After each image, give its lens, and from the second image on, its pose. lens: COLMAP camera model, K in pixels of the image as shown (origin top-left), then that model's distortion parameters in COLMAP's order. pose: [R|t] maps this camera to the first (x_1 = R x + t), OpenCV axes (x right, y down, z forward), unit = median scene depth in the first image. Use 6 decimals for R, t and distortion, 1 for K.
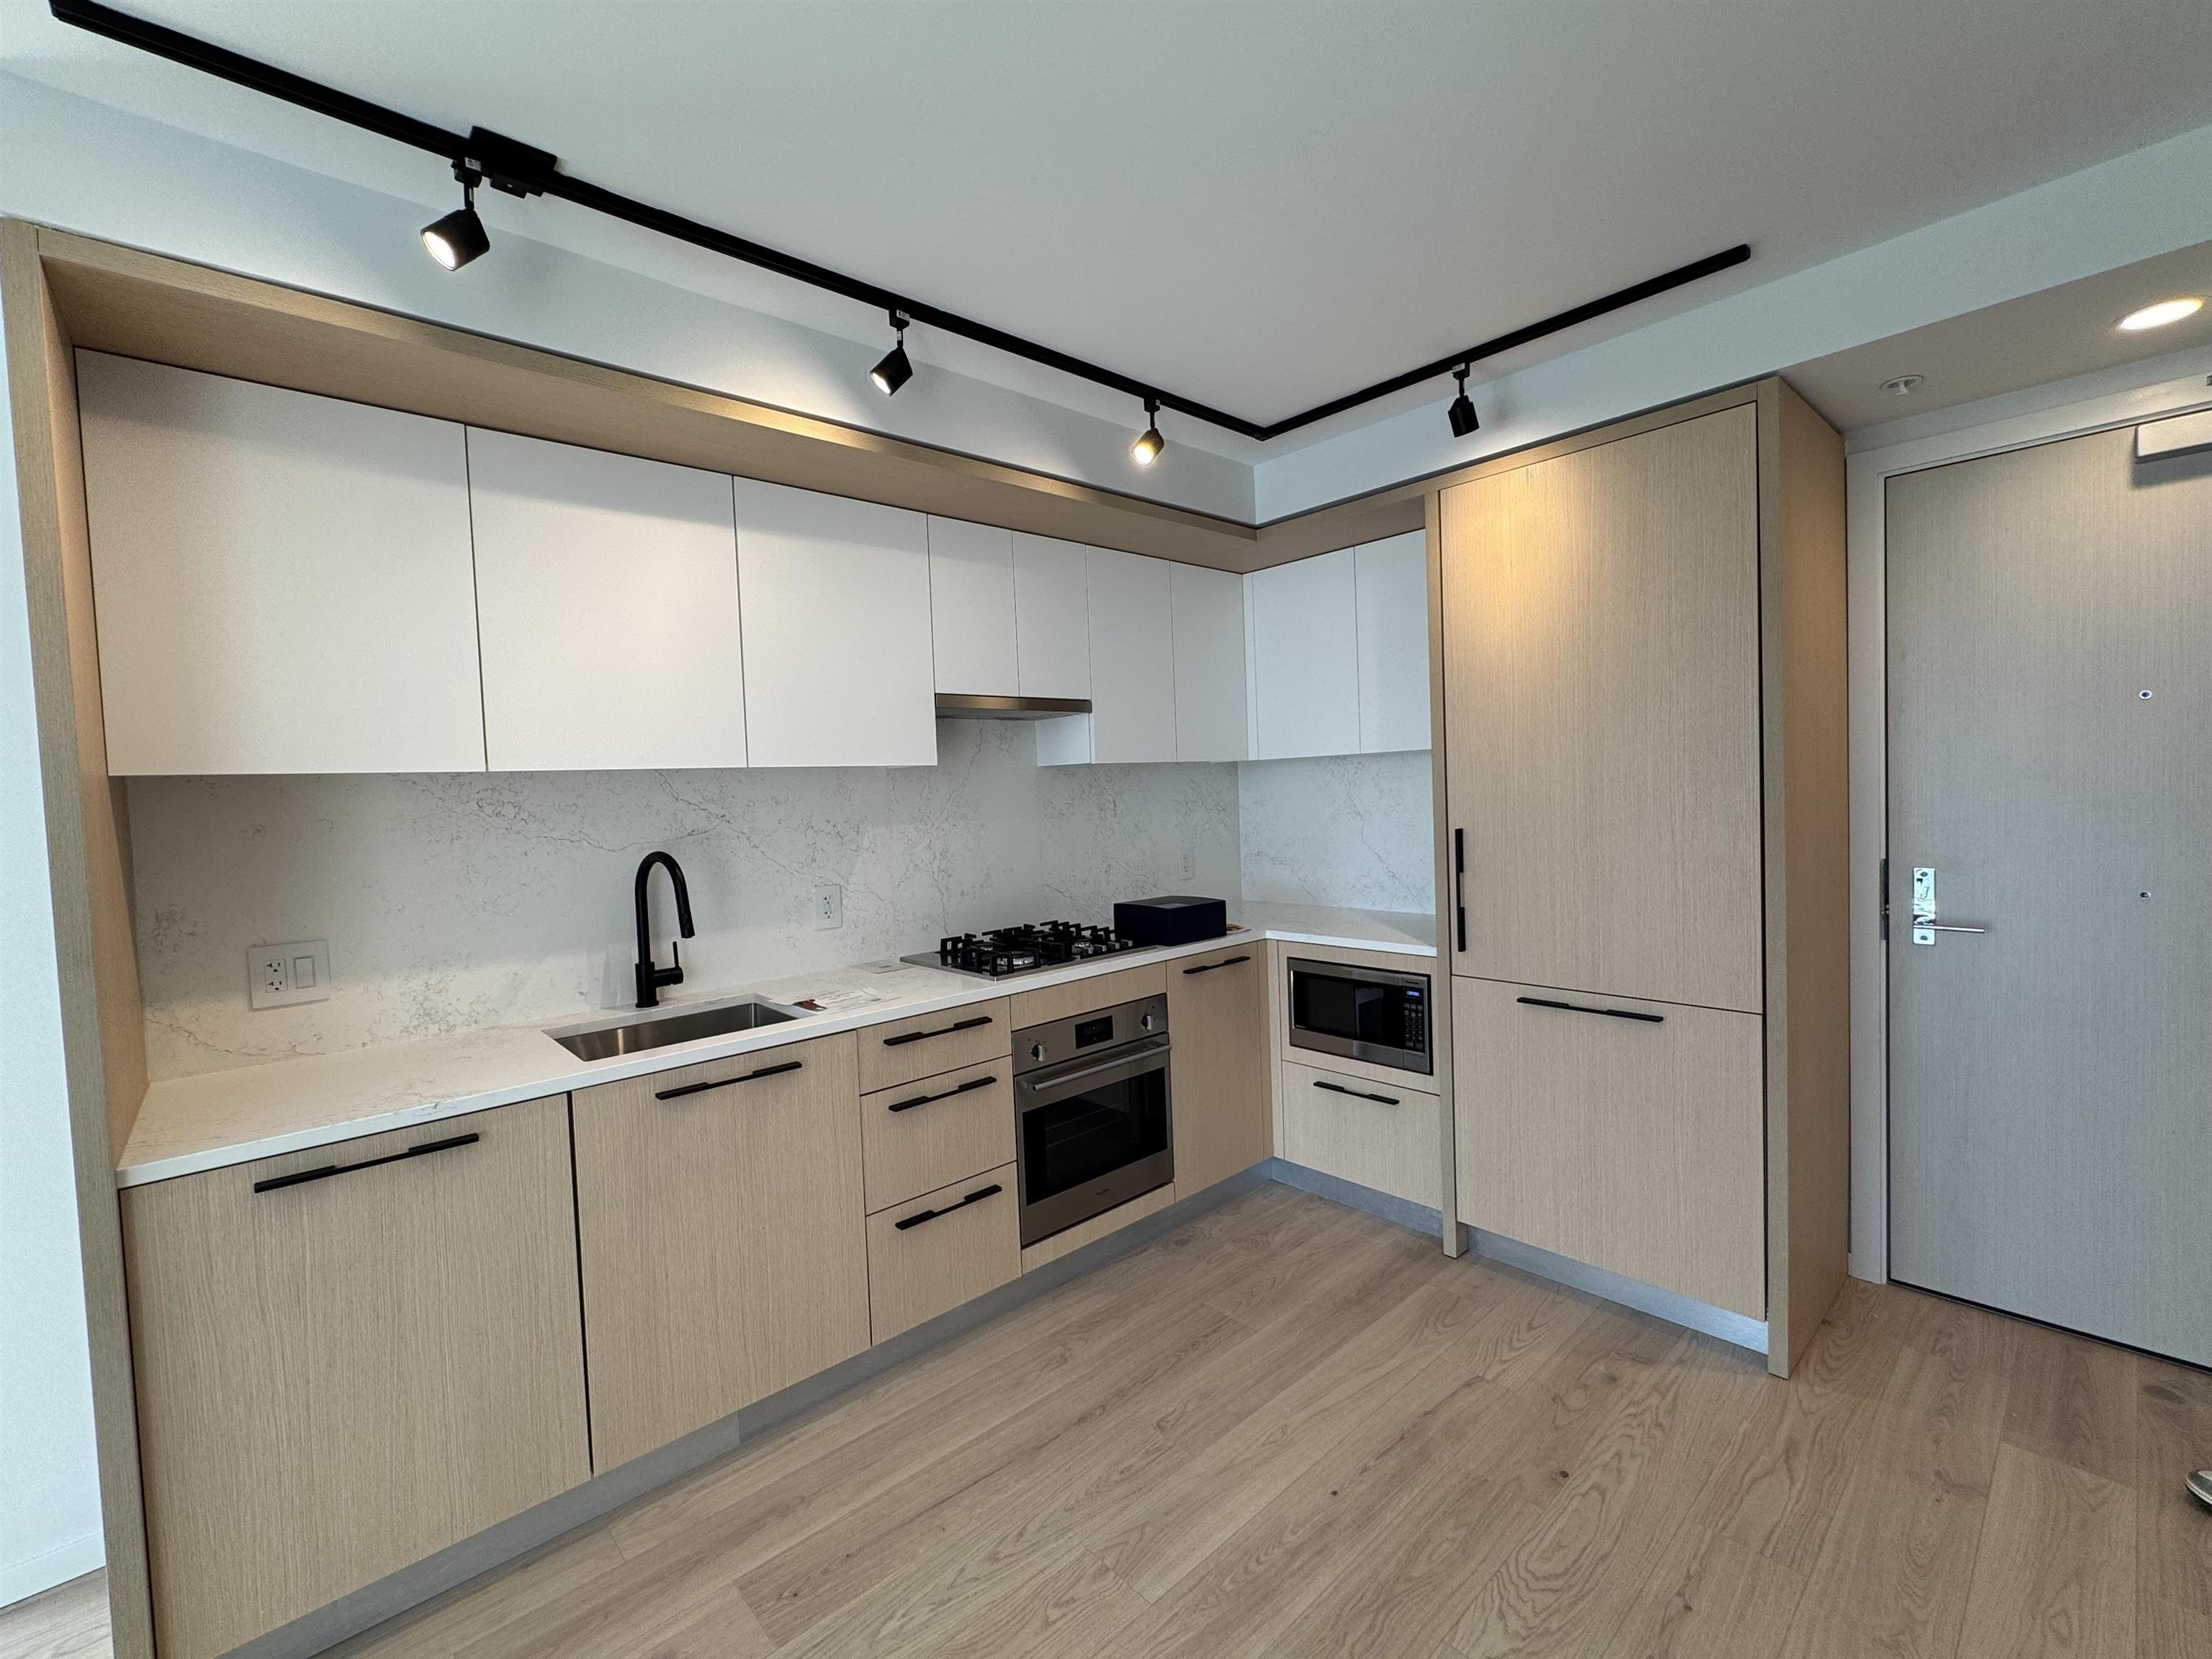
lens RADIAL K [[940.8, 0, 1106.0], [0, 940.8, 829.5], [0, 0, 1]] dist [0.000819, 0.000007]
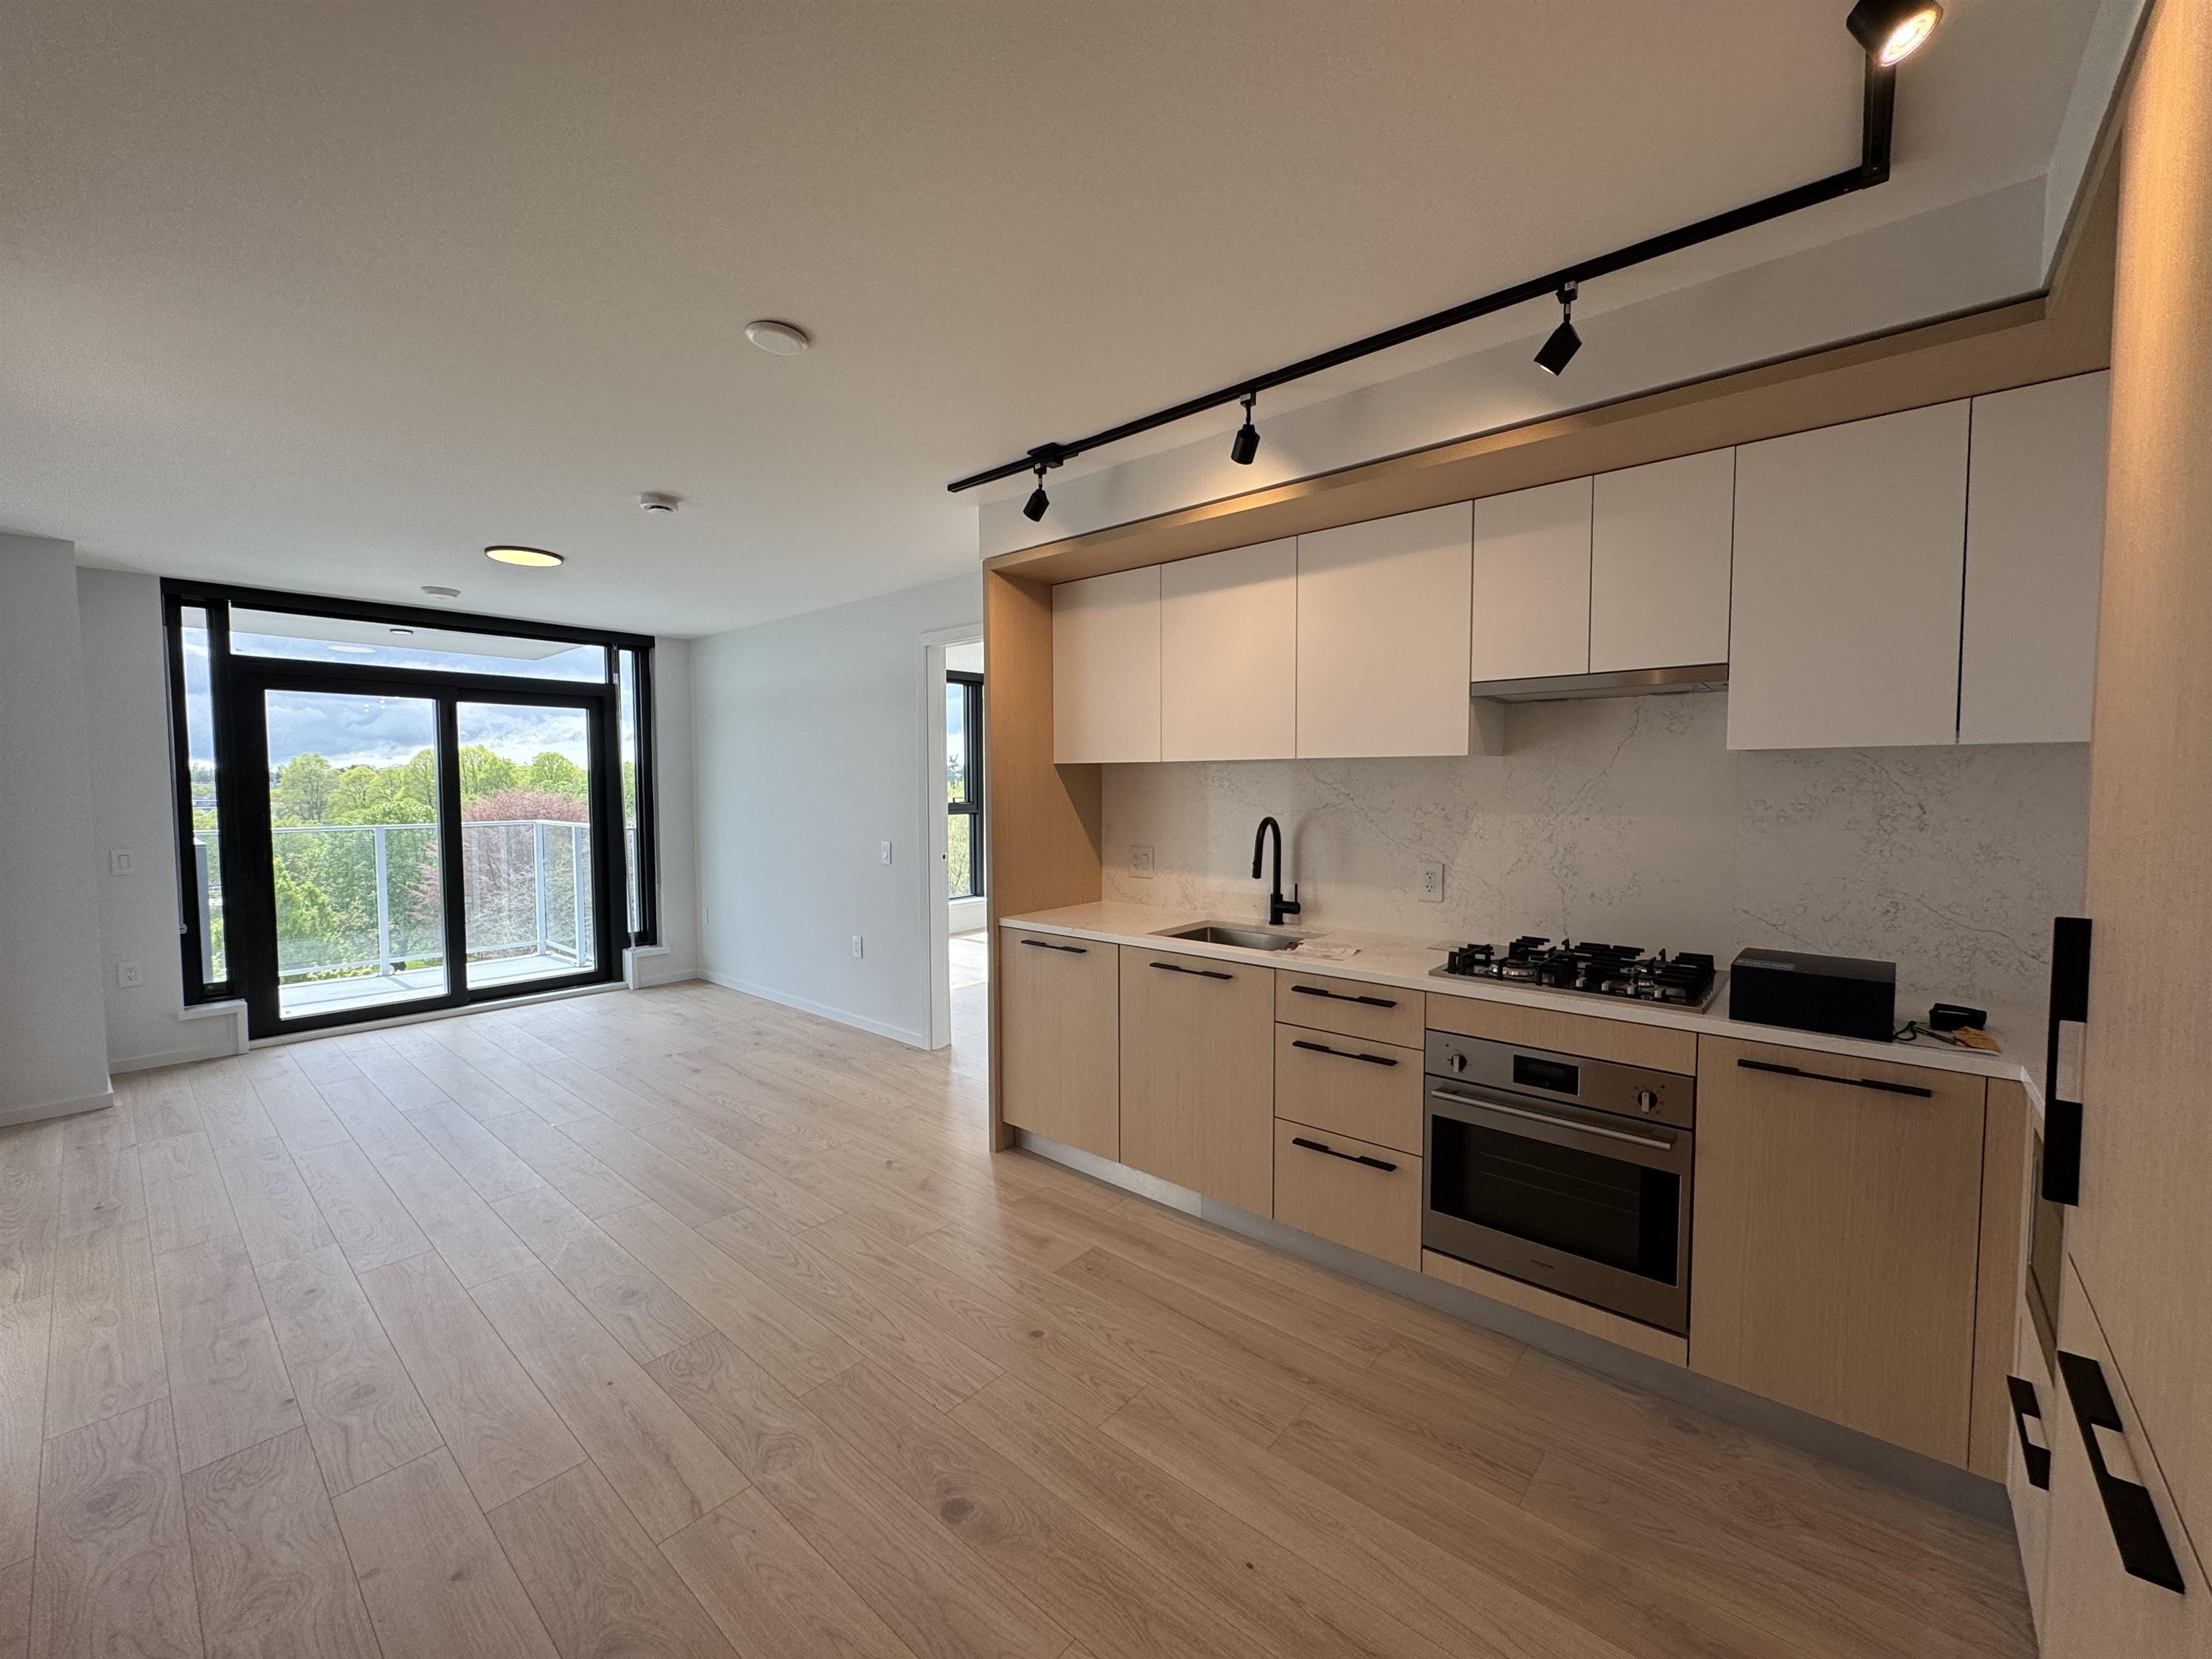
lens RADIAL K [[879.8, 0, 1106.0], [0, 879.8, 829.5], [0, 0, 1]] dist [-0.001032, 0.000041]
pose [[0.120127, 0.092256, -0.988463, 0.824255], [-0.044447, 0.995174, 0.087480, -0.063905], [0.991763, 0.033425, 0.123648, 0.598124]]
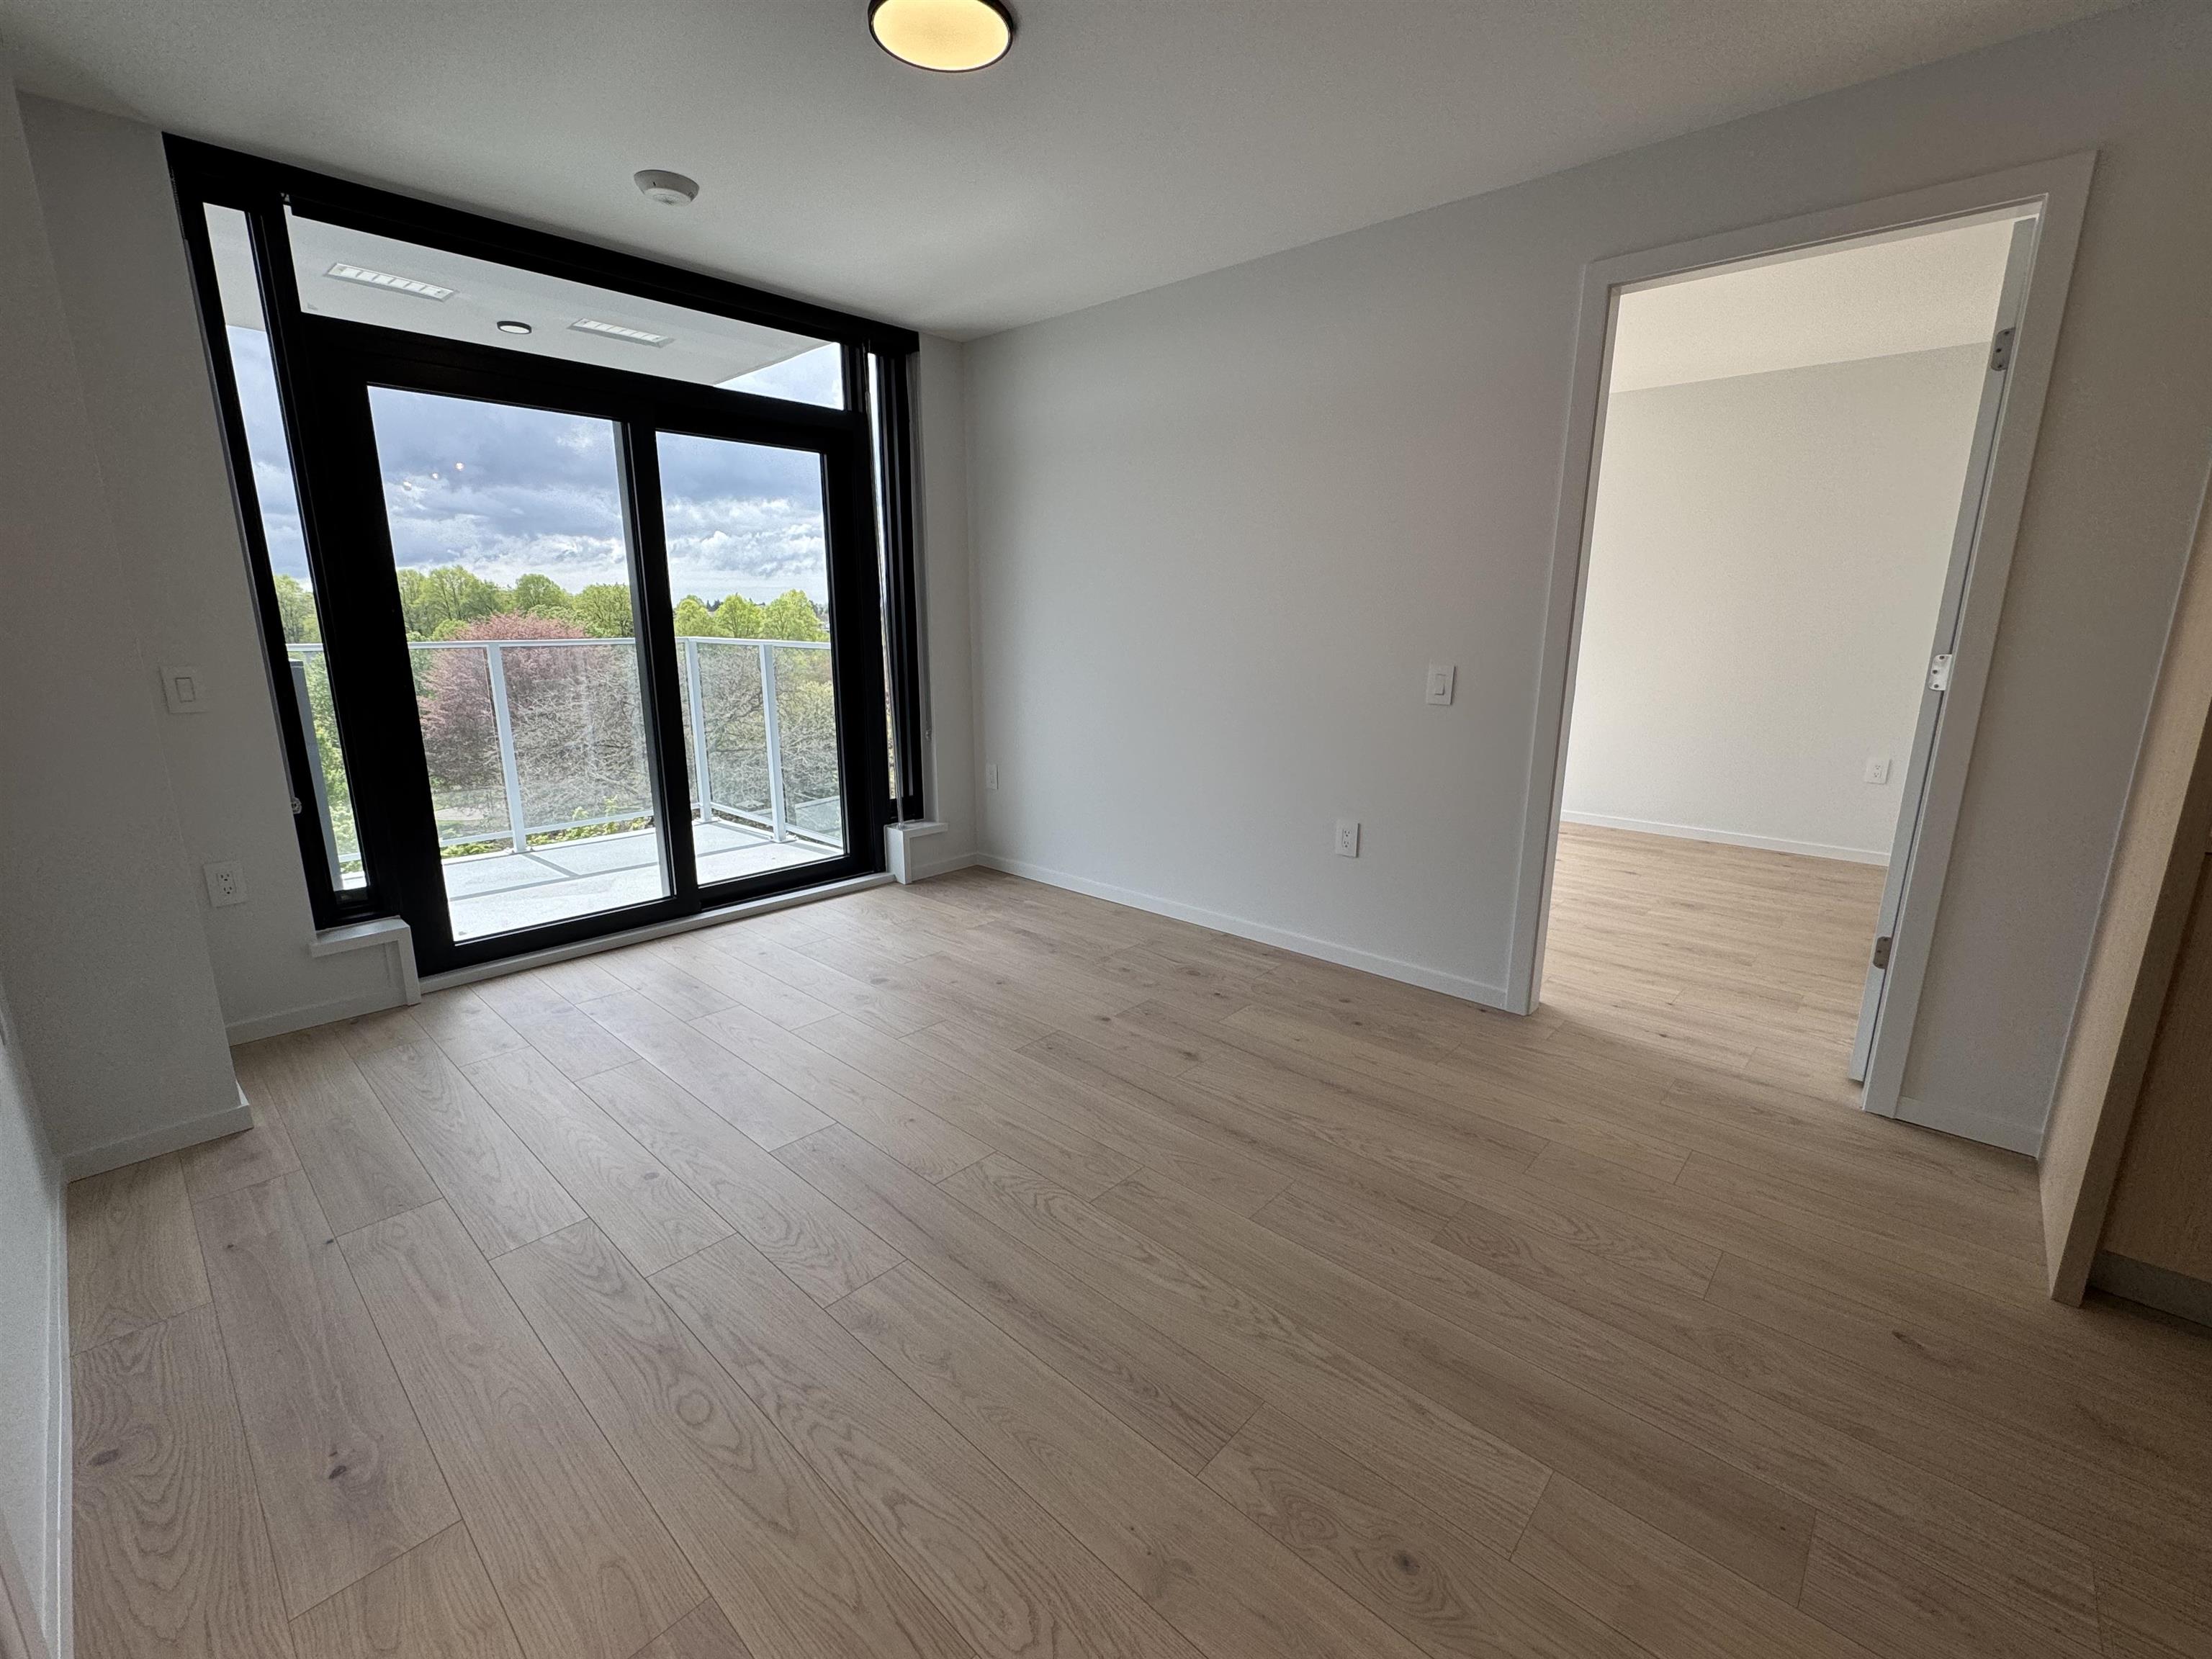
lens RADIAL K [[940.8, 0, 1106.0], [0, 940.8, 829.5], [0, 0, 1]] dist [0.000819, 0.000007]
pose [[0.090954, 0.263347, -0.960404, -0.052703], [-0.047865, 0.964443, 0.259922, 0.077558], [0.994704, 0.022329, 0.100325, -0.264643]]
